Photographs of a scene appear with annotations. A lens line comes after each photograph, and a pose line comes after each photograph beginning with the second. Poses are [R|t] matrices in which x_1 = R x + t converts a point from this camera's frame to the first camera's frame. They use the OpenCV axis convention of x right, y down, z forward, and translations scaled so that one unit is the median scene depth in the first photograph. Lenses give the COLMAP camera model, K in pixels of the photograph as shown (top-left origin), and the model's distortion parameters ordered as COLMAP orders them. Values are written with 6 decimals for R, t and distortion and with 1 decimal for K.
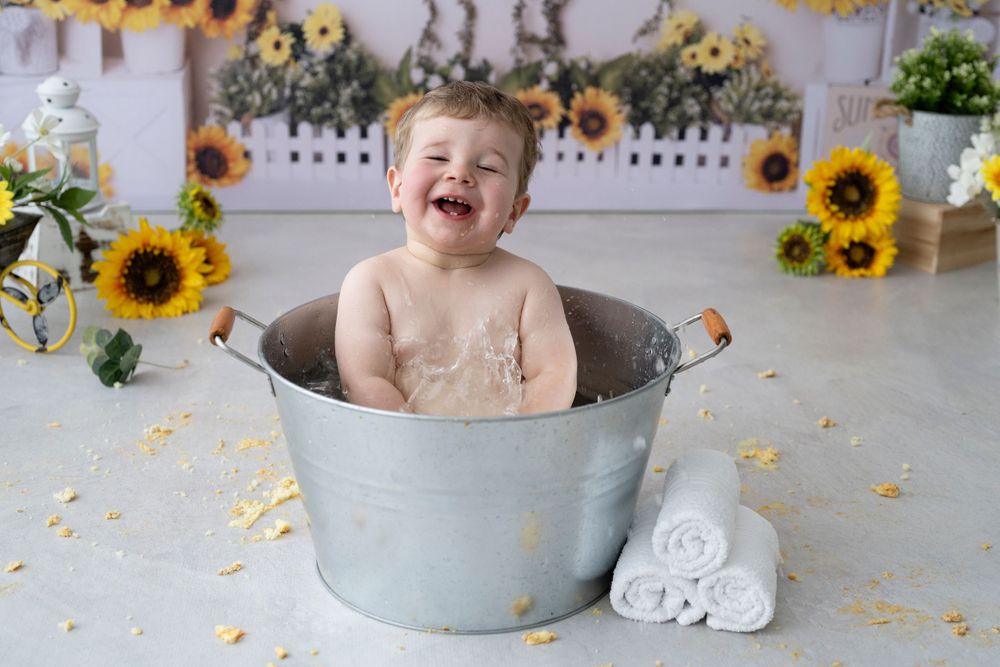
lens RADIAL K [[1423.8, 0, 507.8], [0, 1423.8, 340.9], [0, 0, 1]] dist [-0.005173, 0.000000]
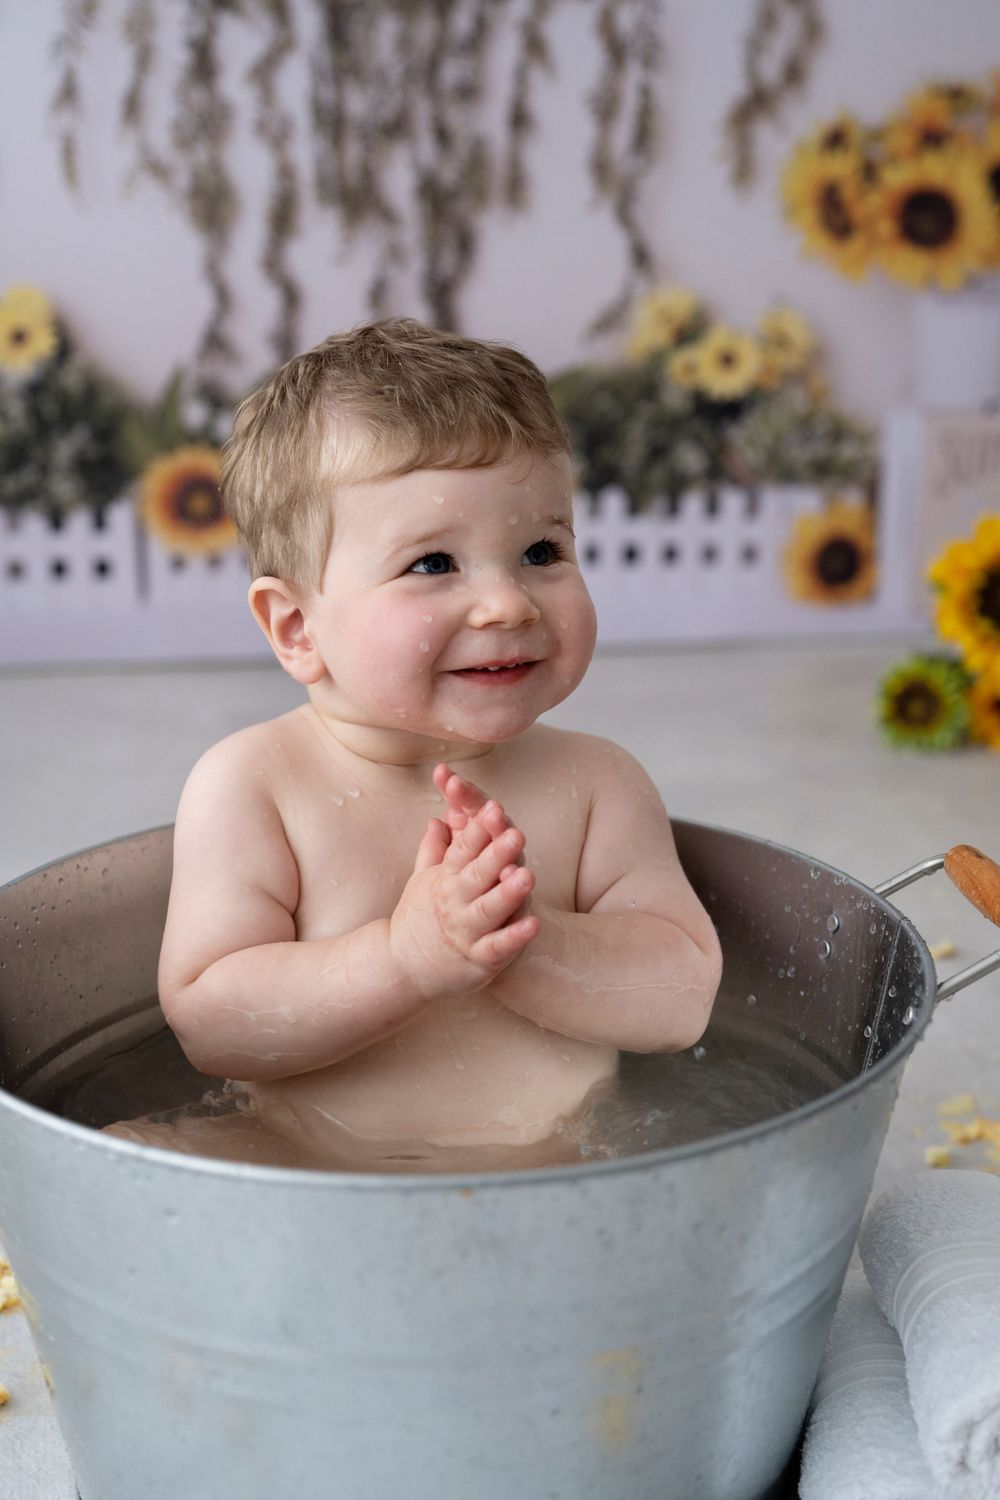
lens RADIAL K [[2135.6, 0, 502.6], [0, 2135.6, 735.7], [0, 0, 1]] dist [-0.005173, 0.000000]
pose [[0.994218, -0.040885, 0.099294, -0.032708], [0.046311, 0.997522, -0.052971, -0.014592], [-0.096882, 0.057263, 0.993647, 0.180874]]
